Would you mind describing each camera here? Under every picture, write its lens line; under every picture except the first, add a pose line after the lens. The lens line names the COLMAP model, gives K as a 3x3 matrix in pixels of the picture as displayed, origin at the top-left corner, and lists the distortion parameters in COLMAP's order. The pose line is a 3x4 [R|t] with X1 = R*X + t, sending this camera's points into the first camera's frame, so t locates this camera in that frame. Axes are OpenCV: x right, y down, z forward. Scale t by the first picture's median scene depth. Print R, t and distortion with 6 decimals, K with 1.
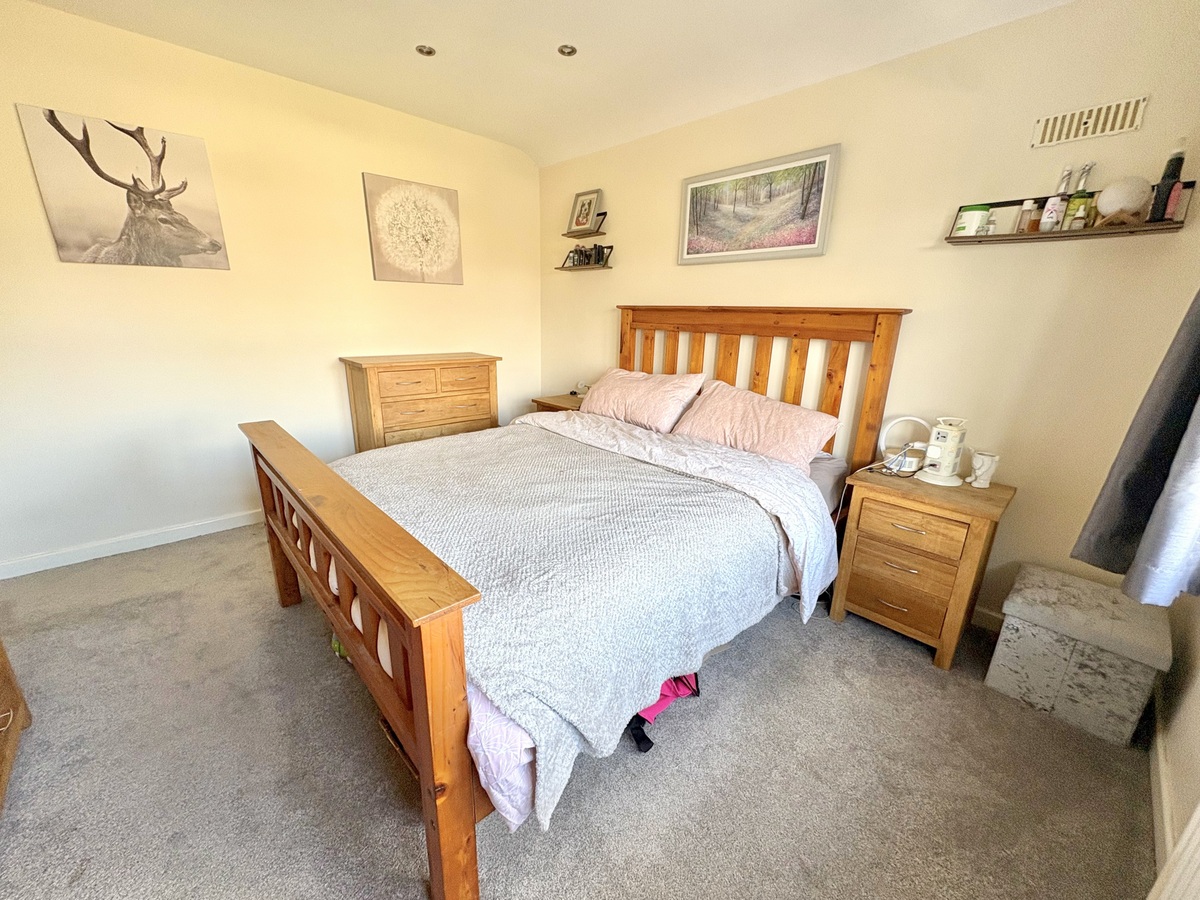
lens RADIAL K [[476.9, 0, 599.3], [0, 476.9, 452.8], [0, 0, 1]] dist [0.000522, -0.000379]
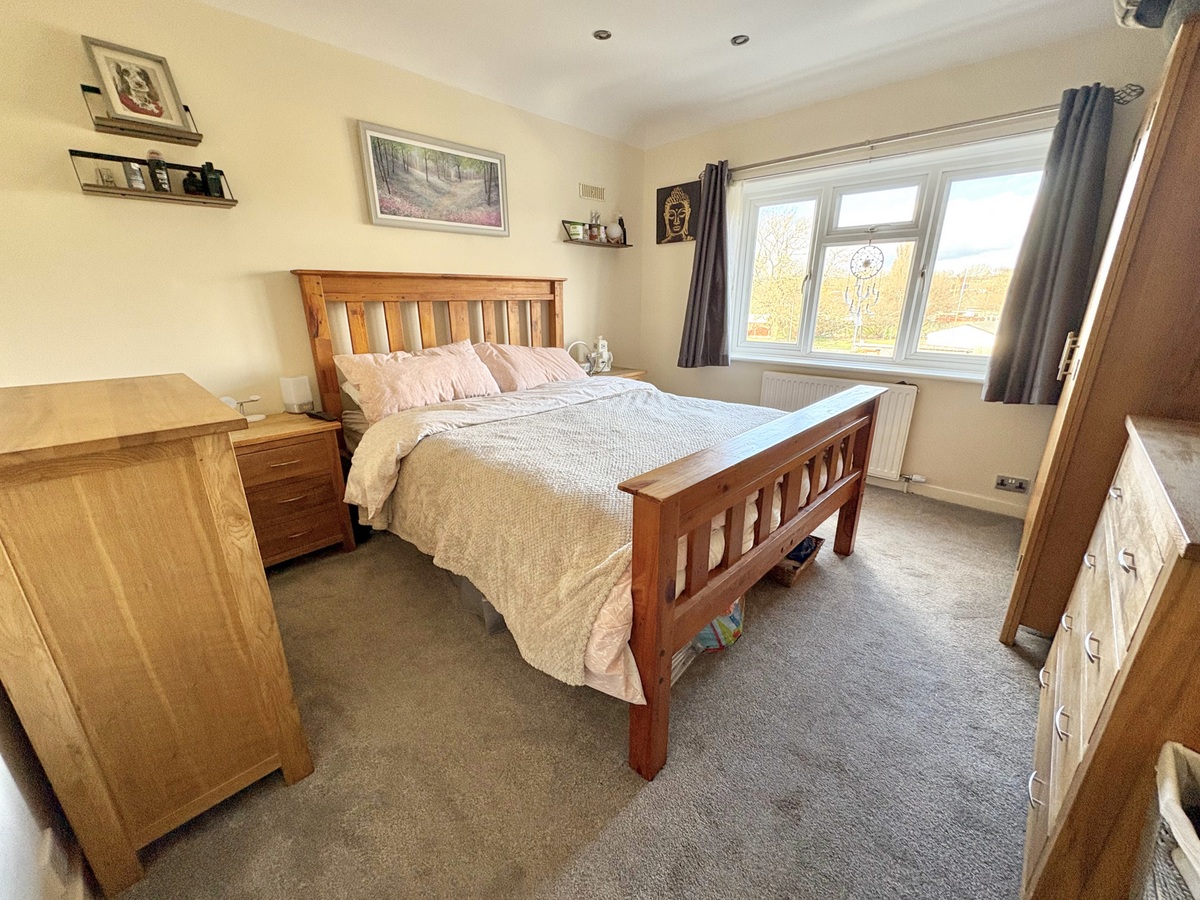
lens RADIAL K [[476.9, 0, 599.3], [0, 476.9, 452.8], [0, 0, 1]] dist [0.000522, -0.000379]
pose [[-0.055449, -0.325539, 0.943901, -0.910353], [0.293201, 0.898368, 0.327059, -0.210737], [-0.954442, 0.294888, 0.045635, 0.788032]]
